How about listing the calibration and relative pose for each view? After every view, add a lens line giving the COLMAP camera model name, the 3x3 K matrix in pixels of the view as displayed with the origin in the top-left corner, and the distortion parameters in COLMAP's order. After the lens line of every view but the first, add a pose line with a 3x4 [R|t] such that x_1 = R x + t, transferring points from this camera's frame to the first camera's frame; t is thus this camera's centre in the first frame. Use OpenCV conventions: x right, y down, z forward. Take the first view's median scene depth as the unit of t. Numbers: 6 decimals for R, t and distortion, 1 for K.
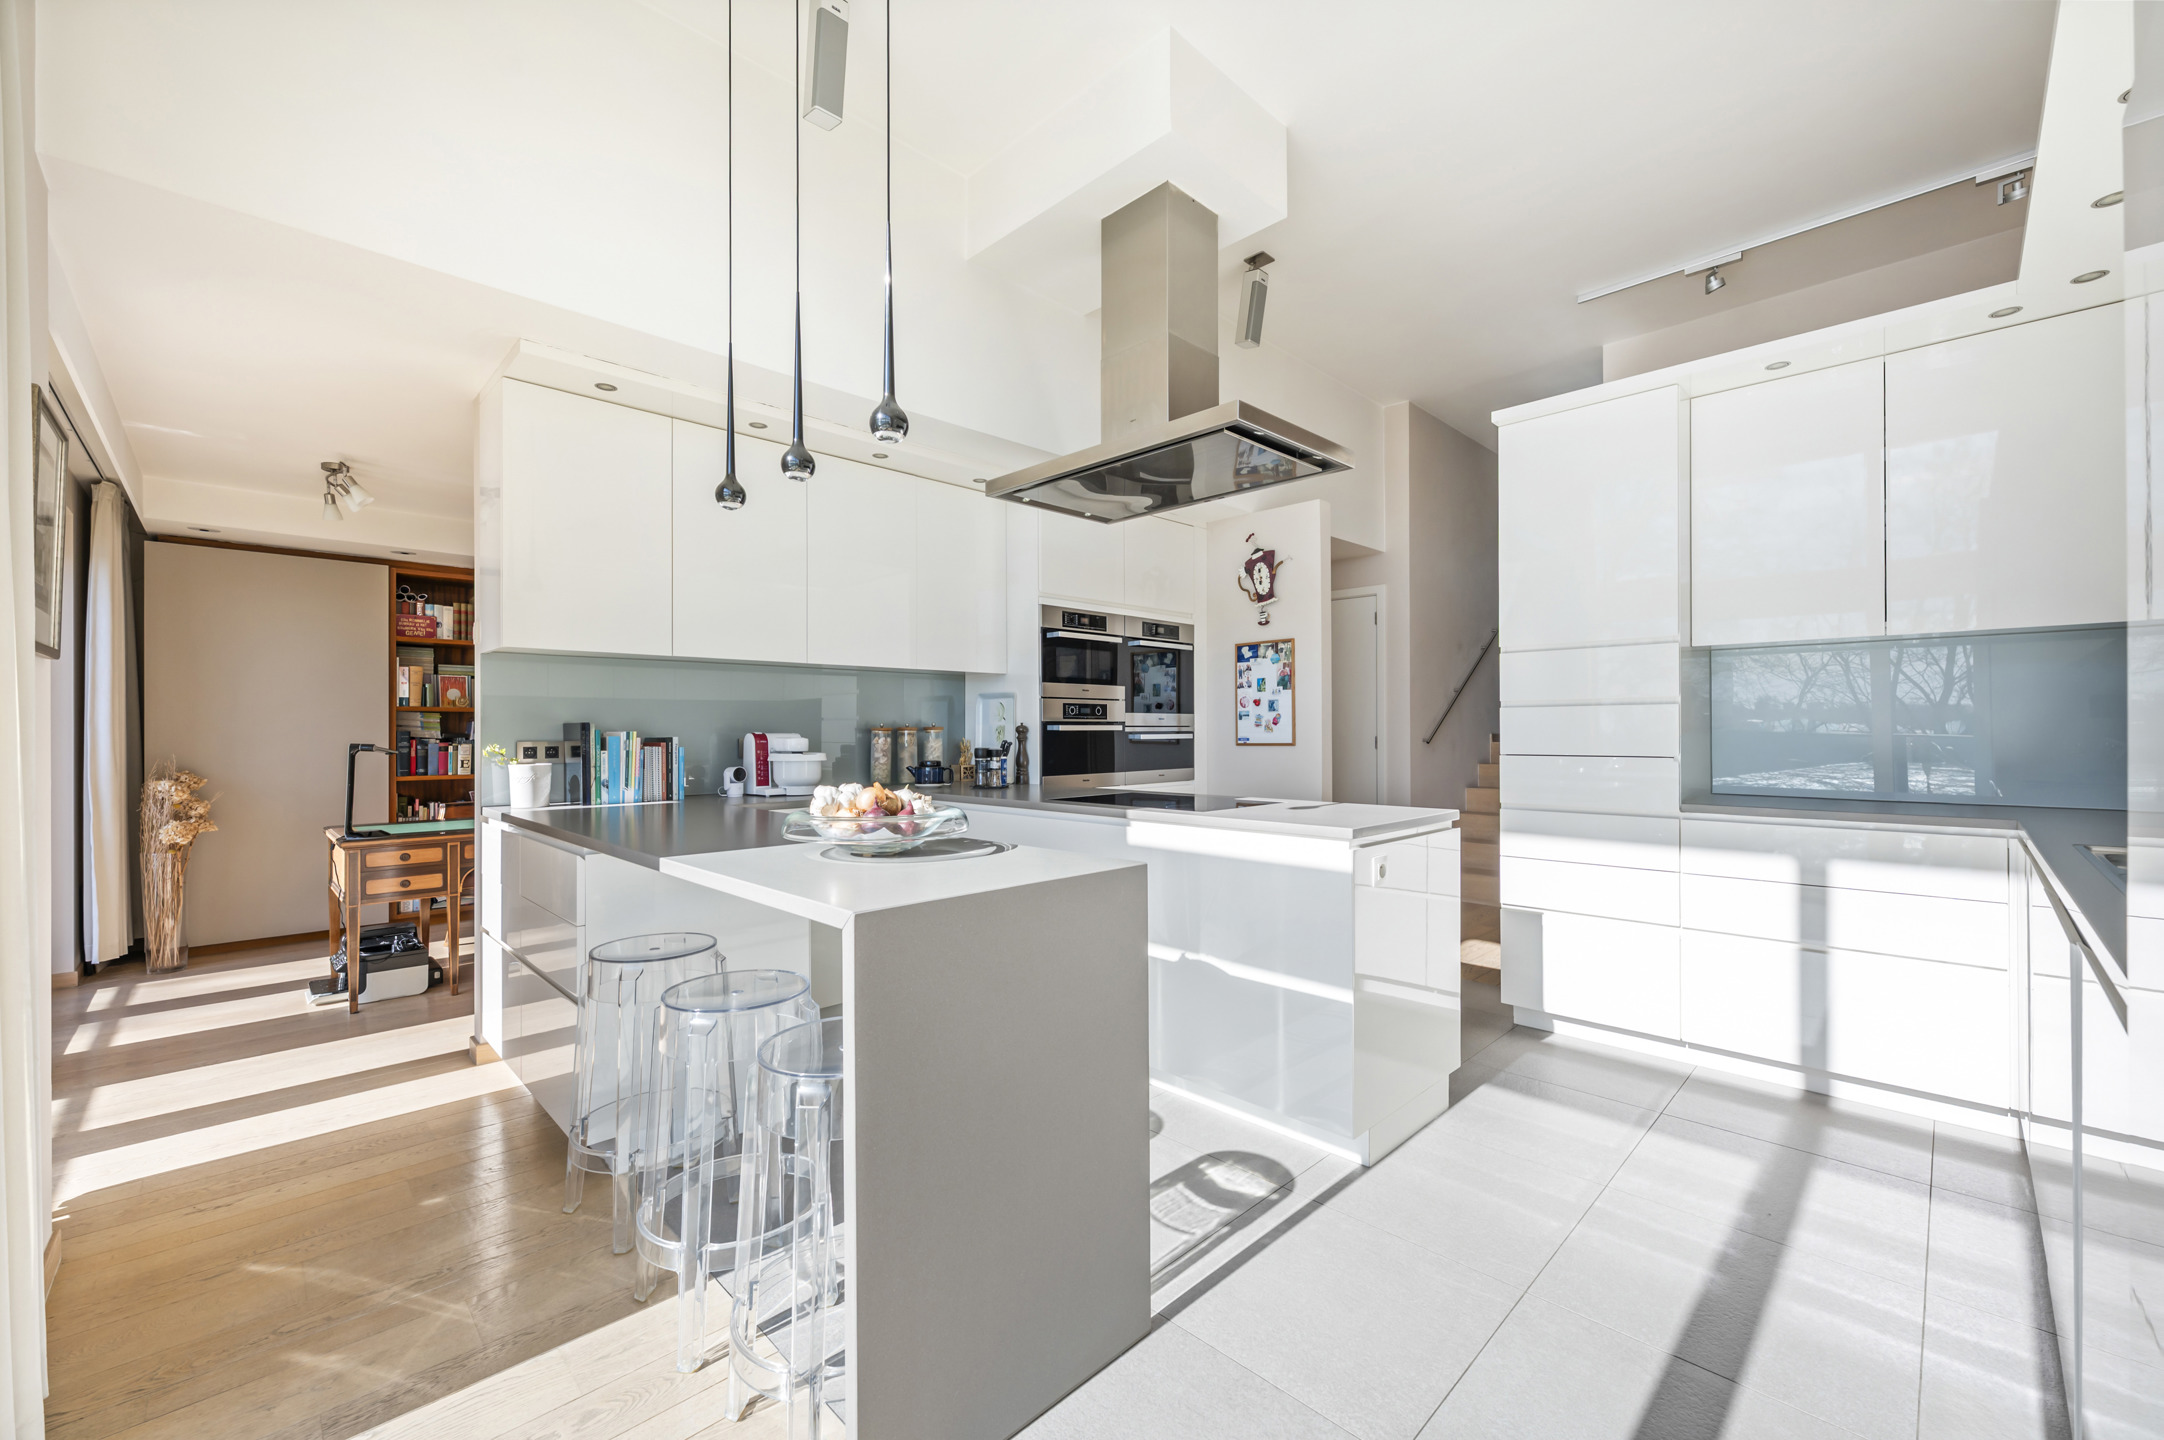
lens RADIAL K [[872.1, 0, 1085.2], [0, 872.1, 727.8], [0, 0, 1]] dist [0.000153, -0.000107]
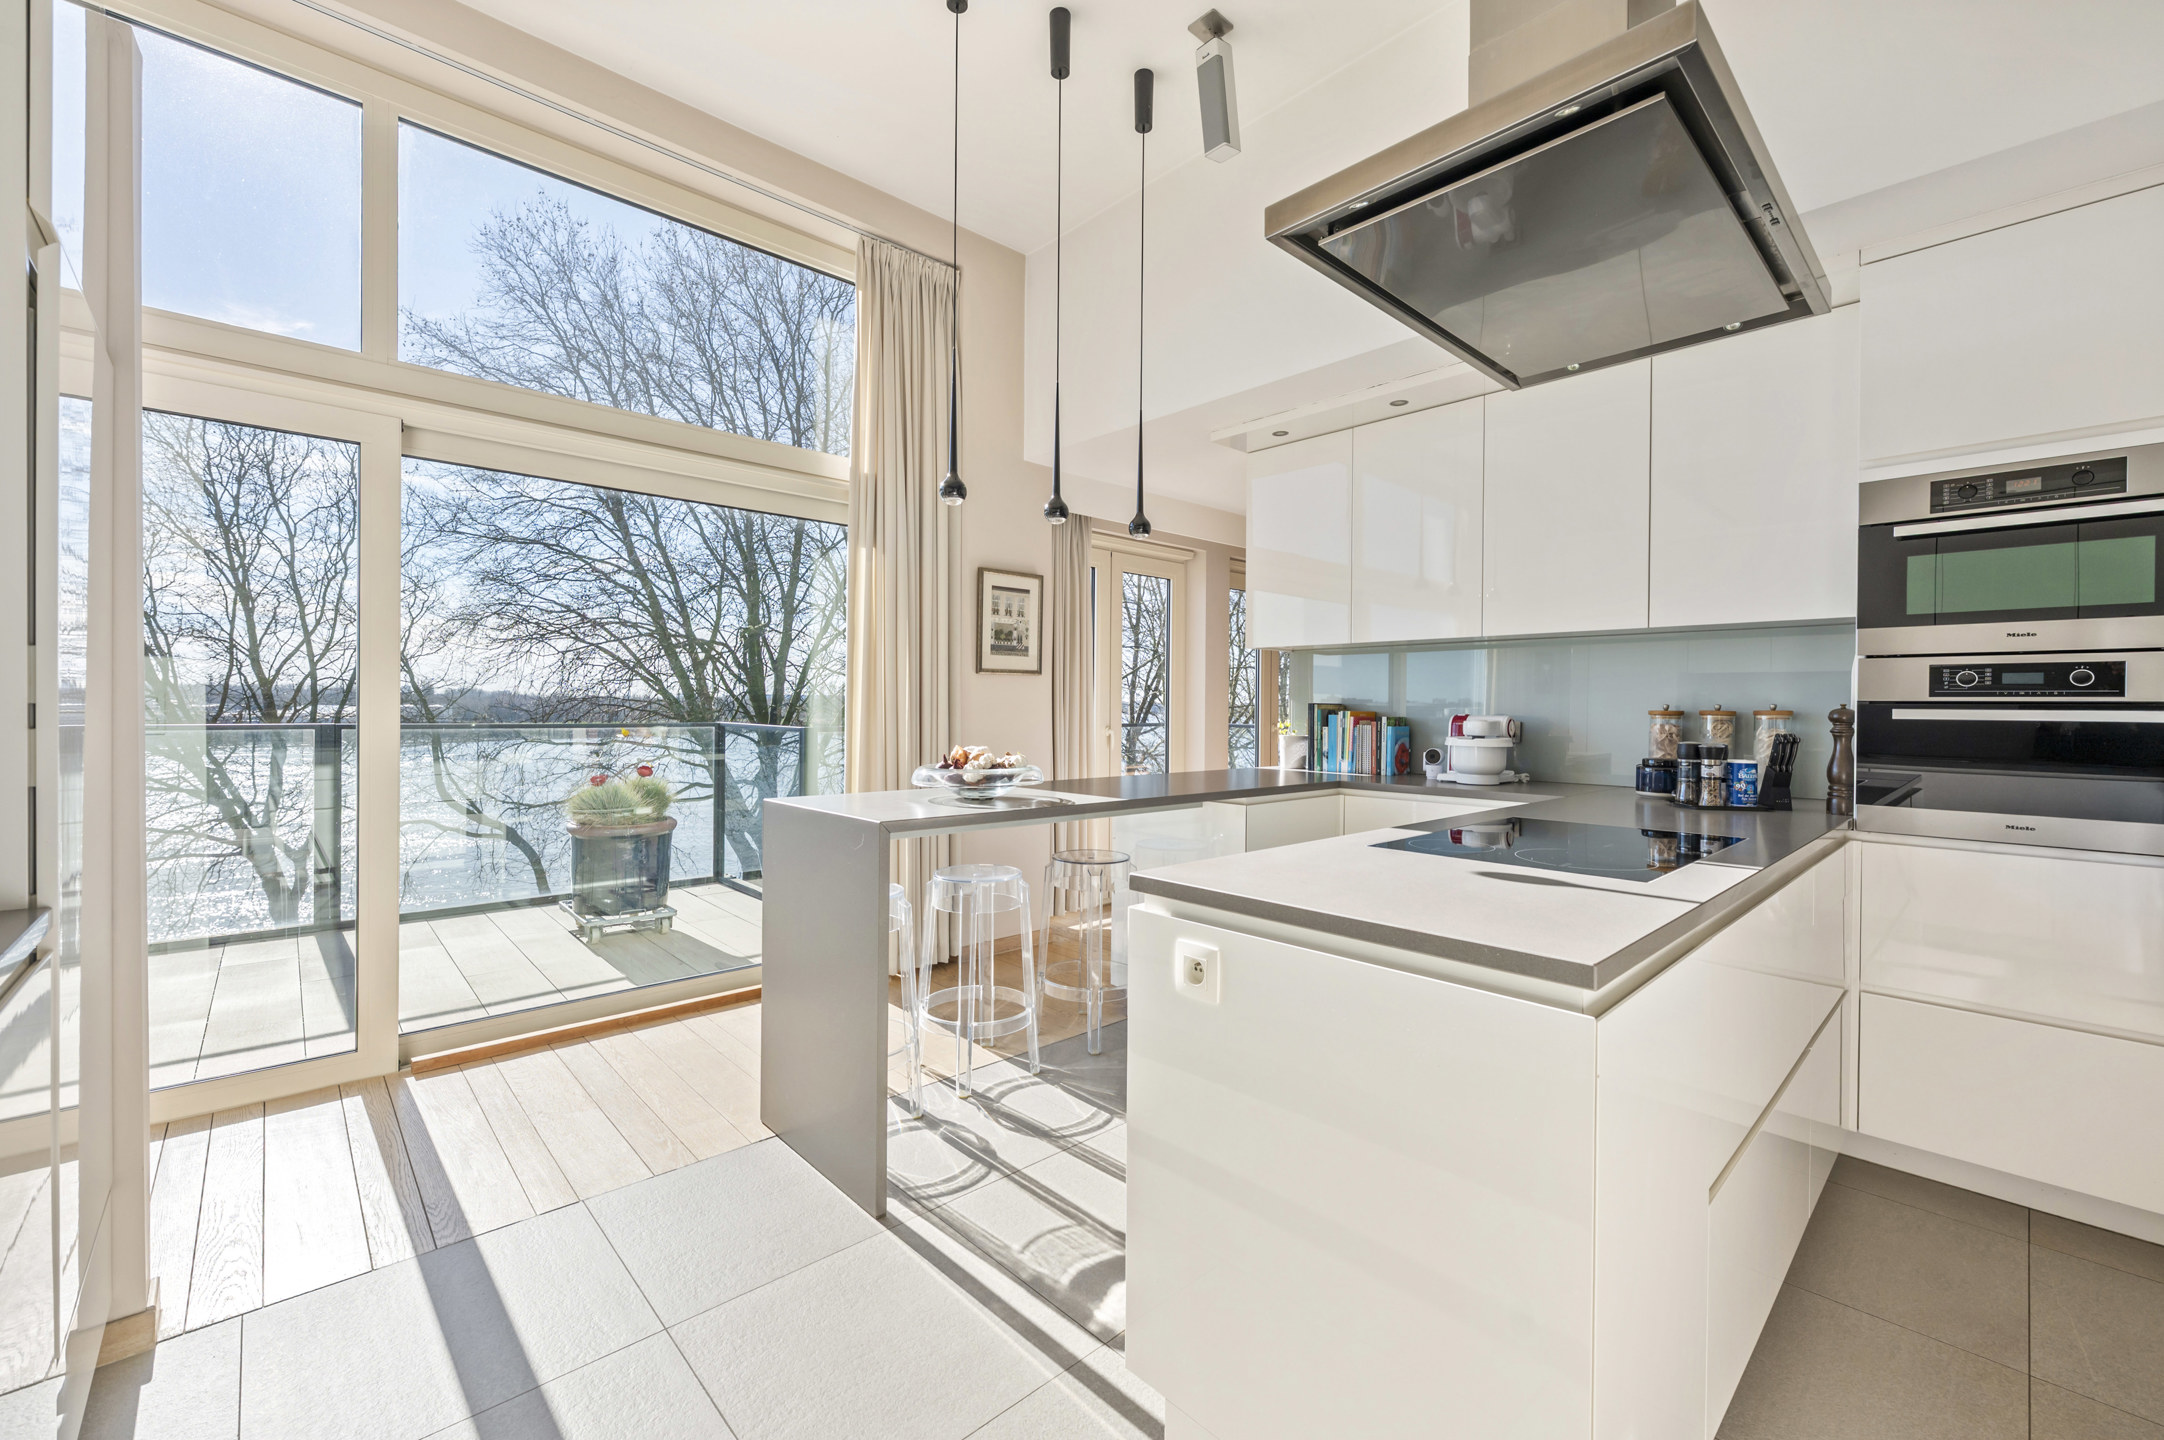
lens RADIAL K [[937.8, 0, 1086.0], [0, 937.8, 710.6], [0, 0, 1]] dist [0.002906, 0.000018]
pose [[-0.057225, 0.007463, -0.998333, 0.635711], [-0.008376, 0.999933, 0.007955, -0.002838], [0.998326, 0.008817, -0.057158, 0.640486]]
